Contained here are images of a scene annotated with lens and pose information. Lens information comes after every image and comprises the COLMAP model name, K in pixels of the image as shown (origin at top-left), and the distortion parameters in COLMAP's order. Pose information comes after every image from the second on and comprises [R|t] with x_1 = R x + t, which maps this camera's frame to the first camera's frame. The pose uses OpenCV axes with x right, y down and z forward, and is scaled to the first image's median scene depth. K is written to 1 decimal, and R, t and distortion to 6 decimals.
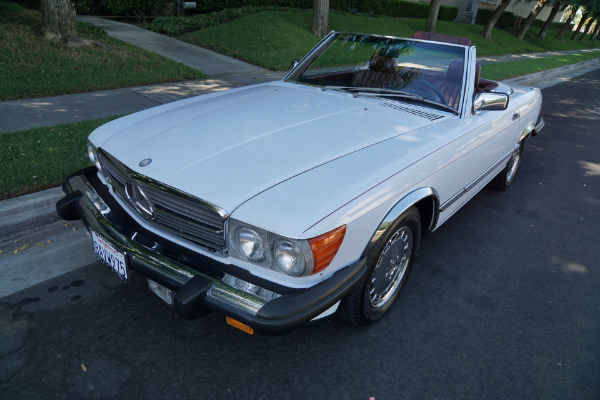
lens RADIAL K [[404.1, 0, 303.0], [0, 404.1, 200.9], [0, 0, 1]] dist [-0.122517, 0.076168]
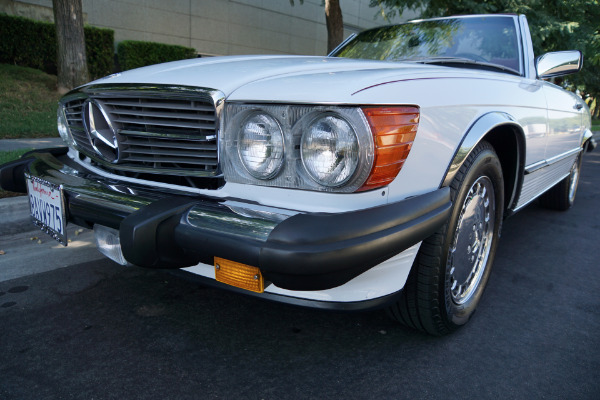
lens RADIAL K [[404.1, 0, 303.1], [0, 404.1, 200.7], [0, 0, 1]] dist [-0.122517, 0.076168]
pose [[0.998879, -0.031702, -0.035162, -0.036884], [0.023296, 0.975695, -0.217890, 0.237829], [0.041215, 0.216827, 0.975340, 0.332919]]
